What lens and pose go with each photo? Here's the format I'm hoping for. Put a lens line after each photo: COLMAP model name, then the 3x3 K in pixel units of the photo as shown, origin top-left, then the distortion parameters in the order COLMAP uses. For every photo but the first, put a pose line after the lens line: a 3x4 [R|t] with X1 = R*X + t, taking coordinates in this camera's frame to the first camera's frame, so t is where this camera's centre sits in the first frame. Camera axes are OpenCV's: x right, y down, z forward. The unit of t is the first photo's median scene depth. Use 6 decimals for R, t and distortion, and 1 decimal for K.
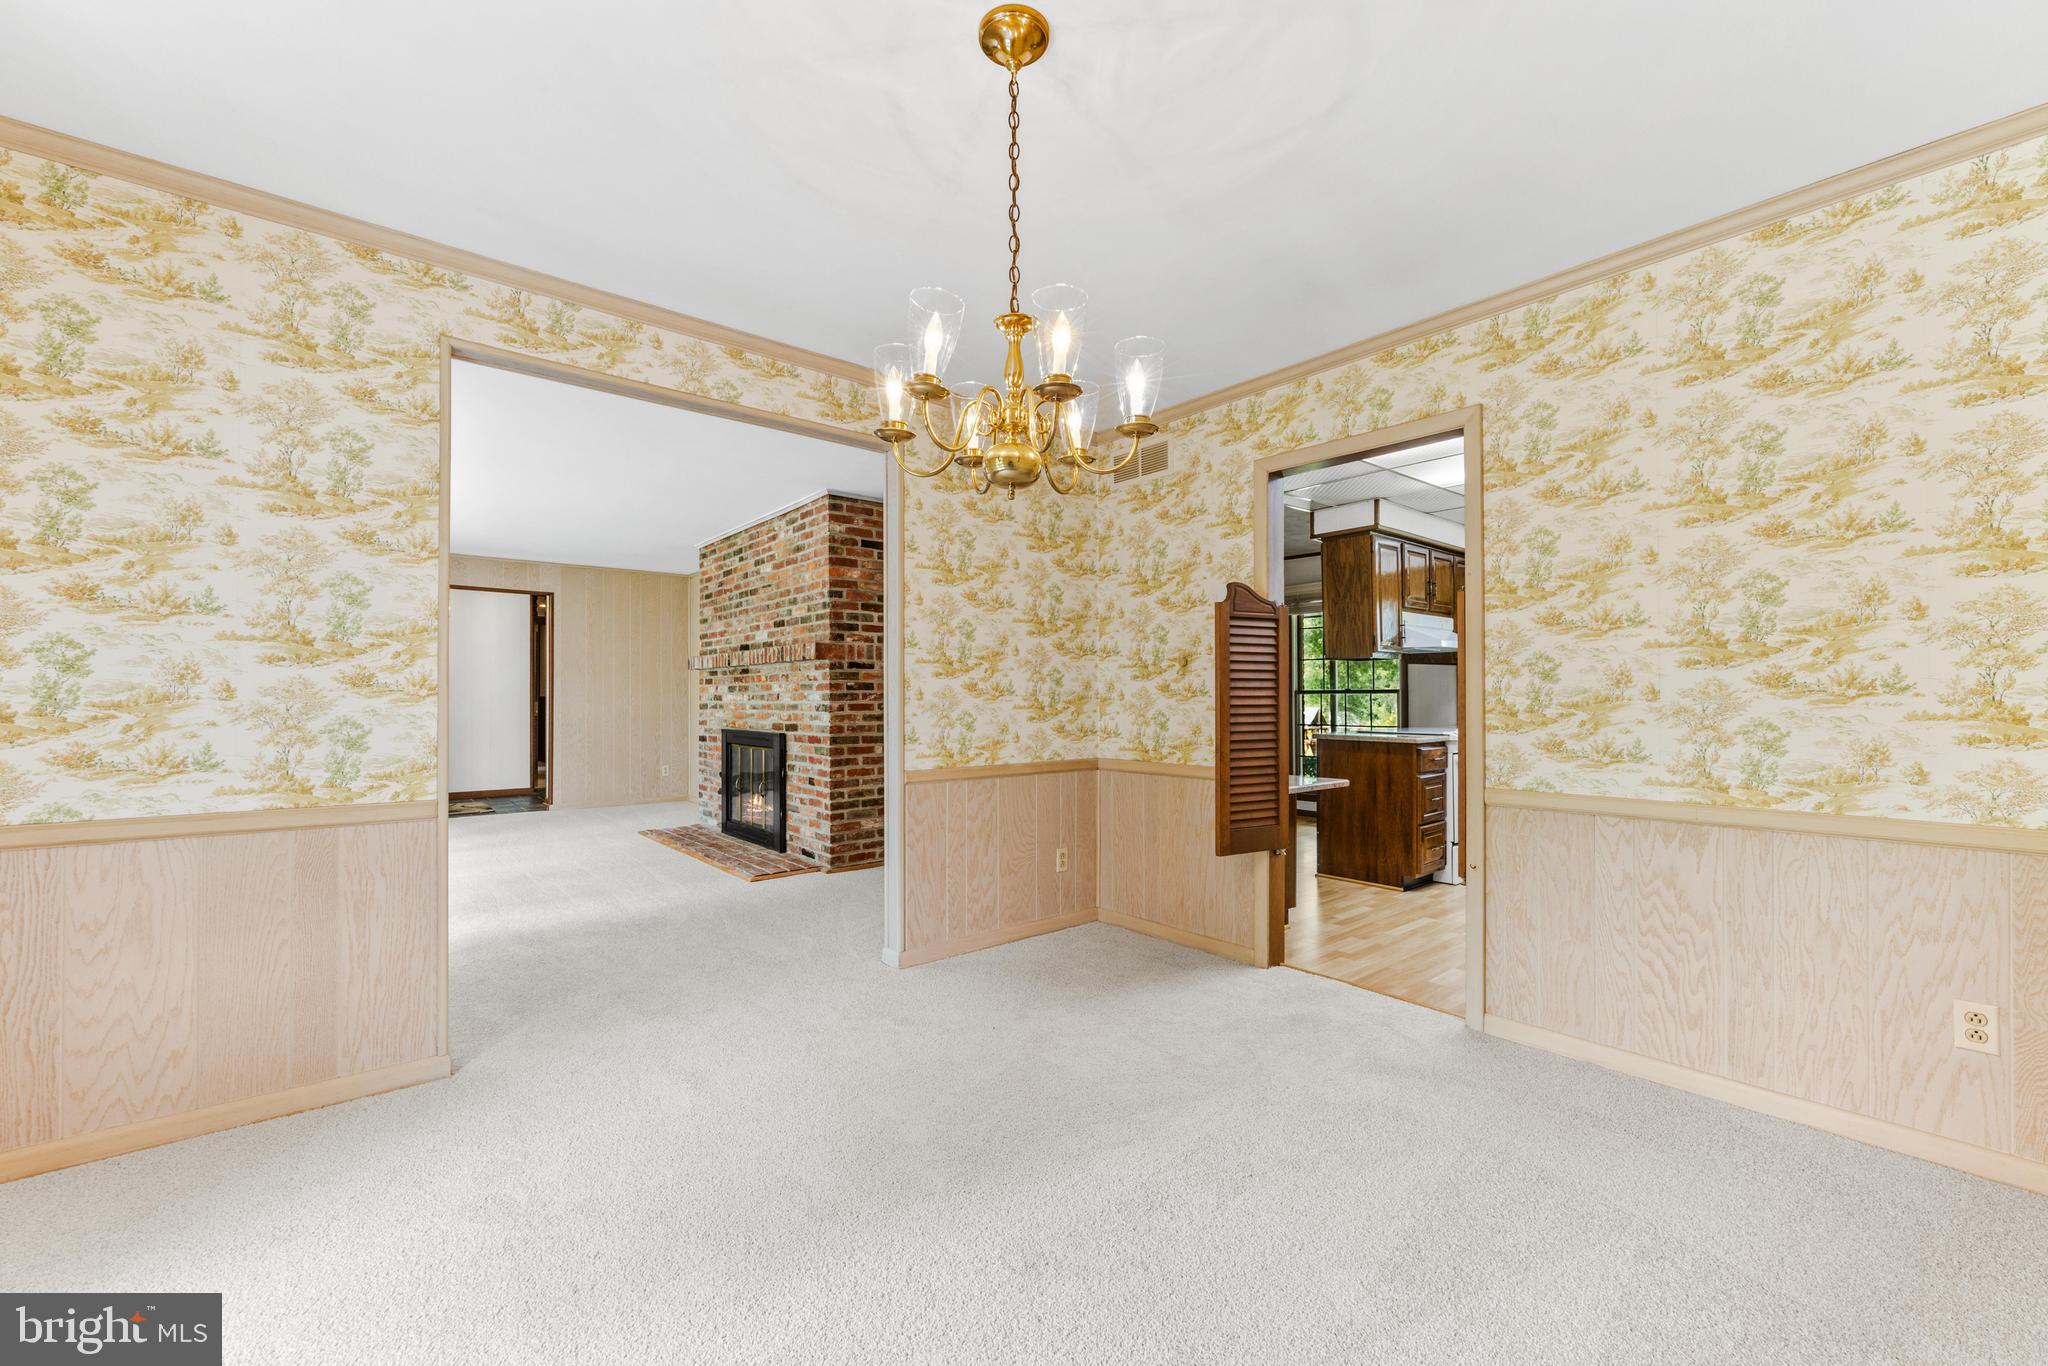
lens RADIAL K [[826.8, 0, 1018.3], [0, 826.8, 695.0], [0, 0, 1]] dist [-0.002398, 0.000337]
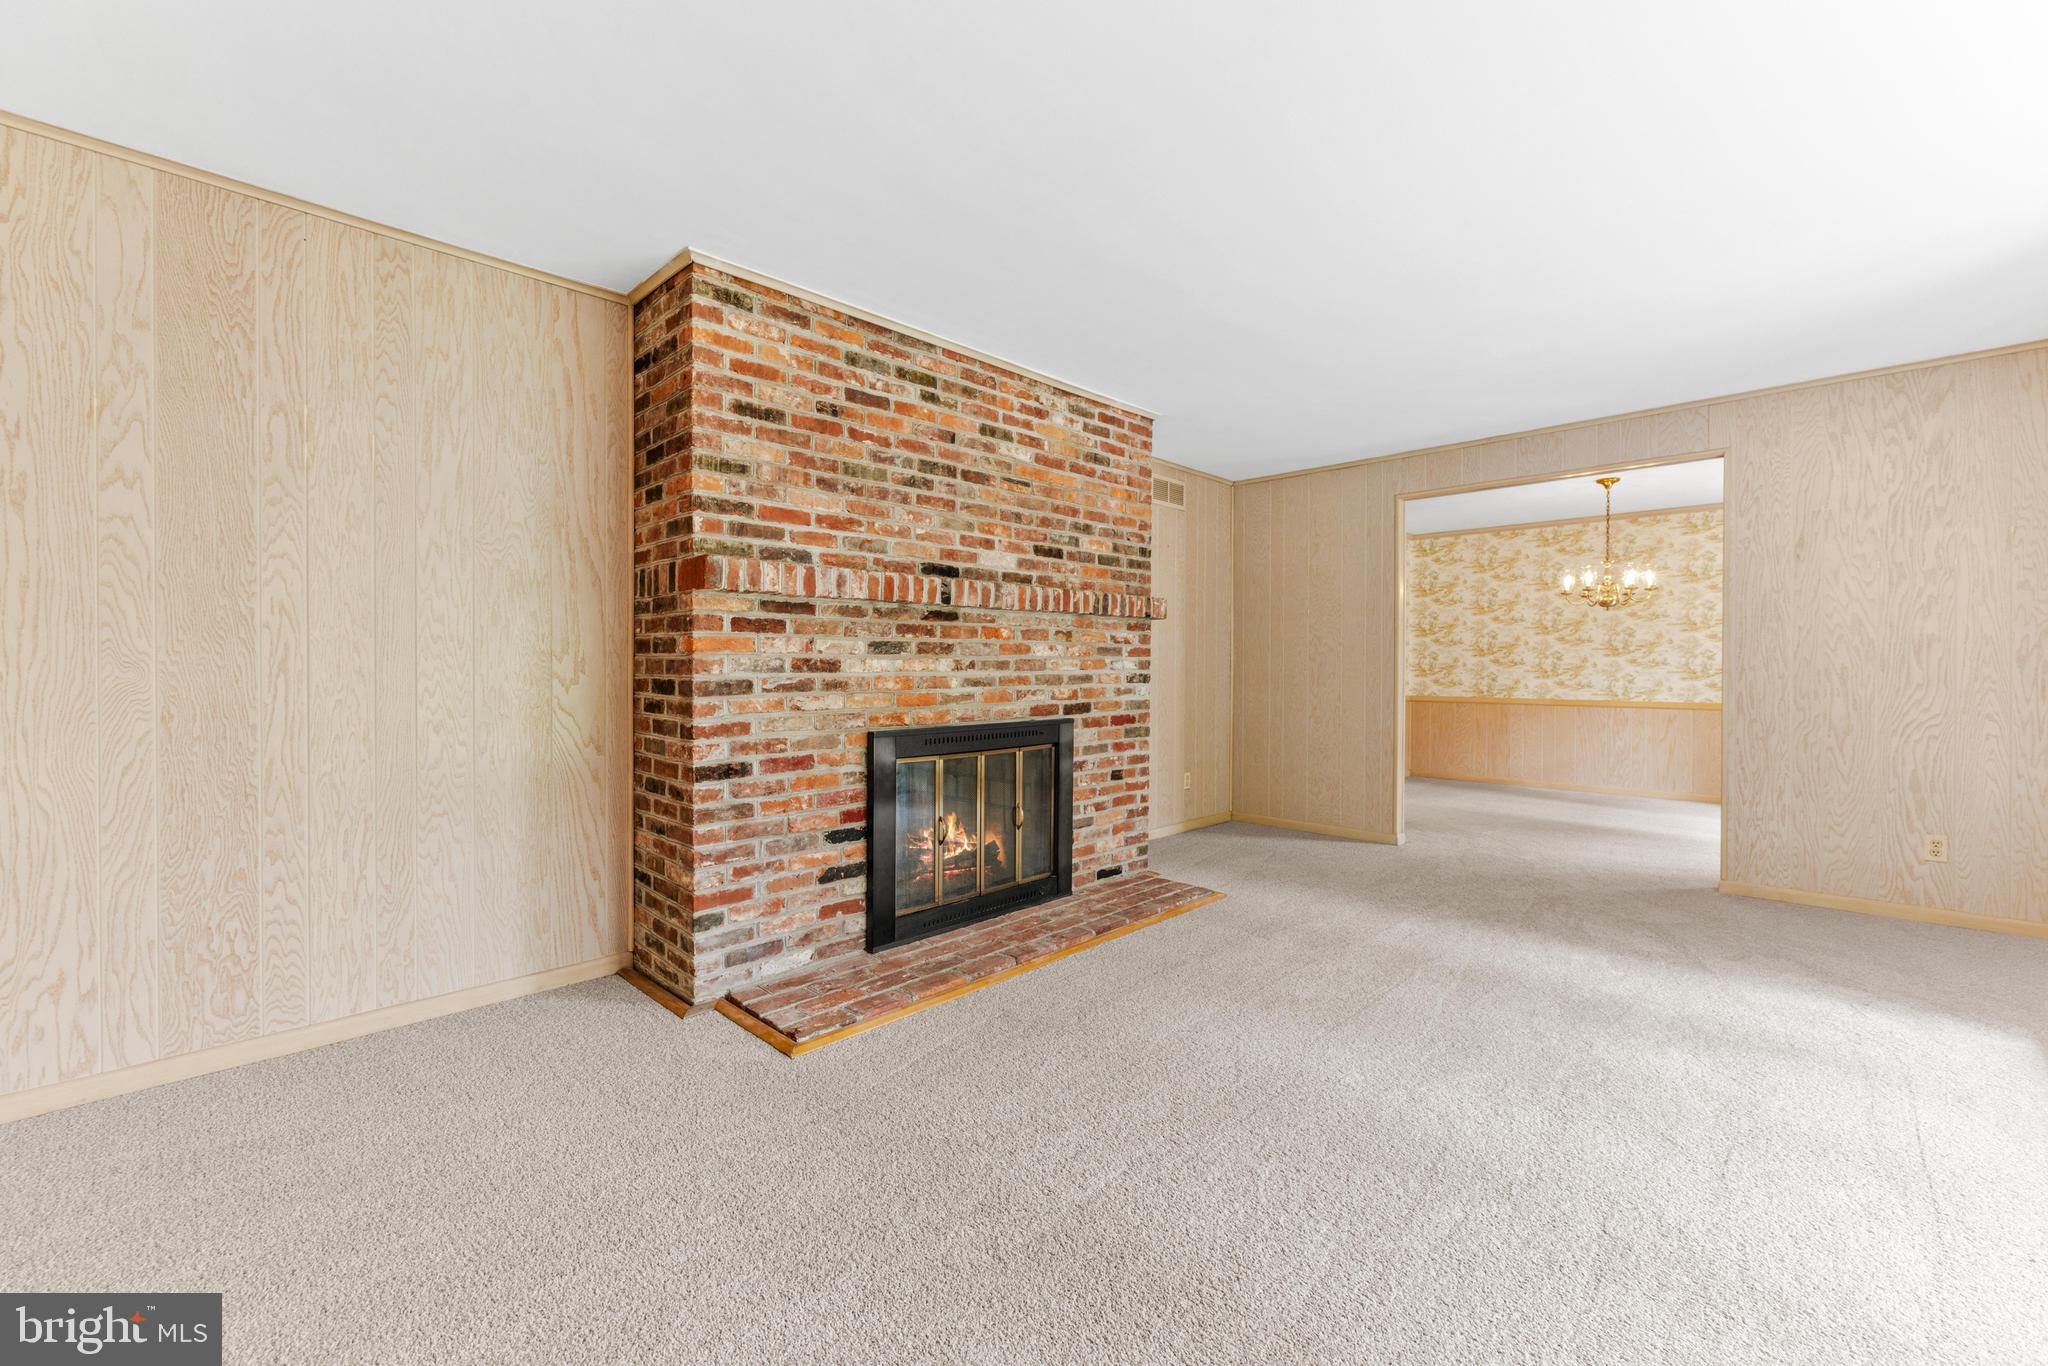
lens RADIAL K [[826.8, 0, 1016.0], [0, 826.8, 670.5], [0, 0, 1]] dist [-0.002398, 0.000337]
pose [[-0.086747, -0.008474, 0.996194, -0.988881], [-0.006746, 0.999946, 0.007919, 0.002253], [-0.996208, -0.006033, -0.086799, 1.142648]]
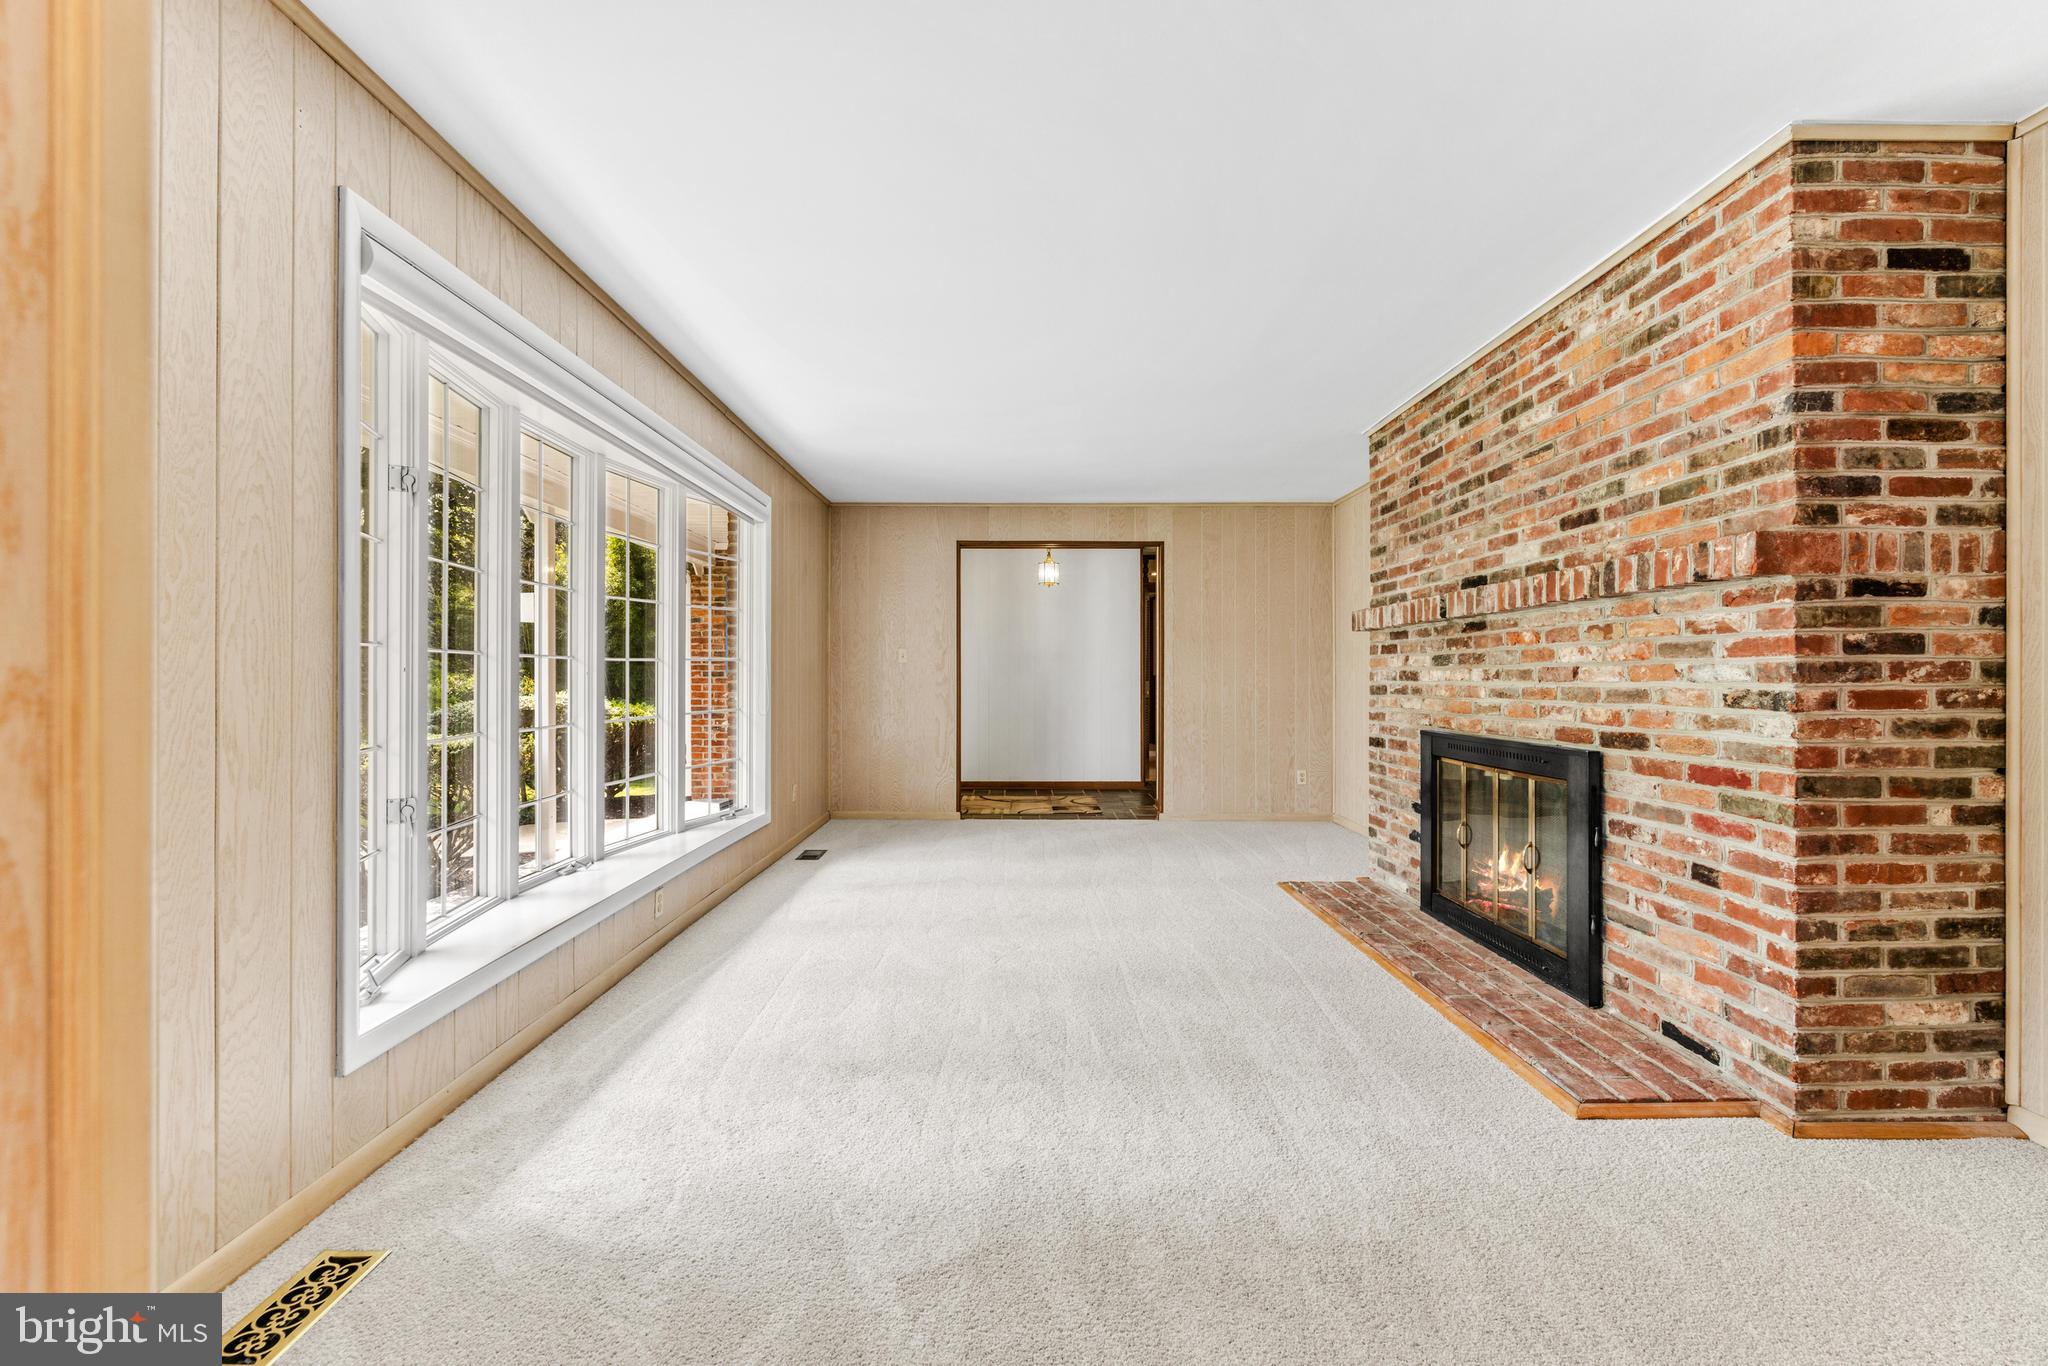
lens RADIAL K [[826.8, 0, 1015.2], [0, 826.8, 680.8], [0, 0, 1]] dist [-0.002398, 0.000337]
pose [[0.768030, 0.001960, -0.640411, -0.247162], [0.003382, 0.999969, 0.007116, 0.002143], [0.640405, -0.007631, 0.767999, 0.450387]]
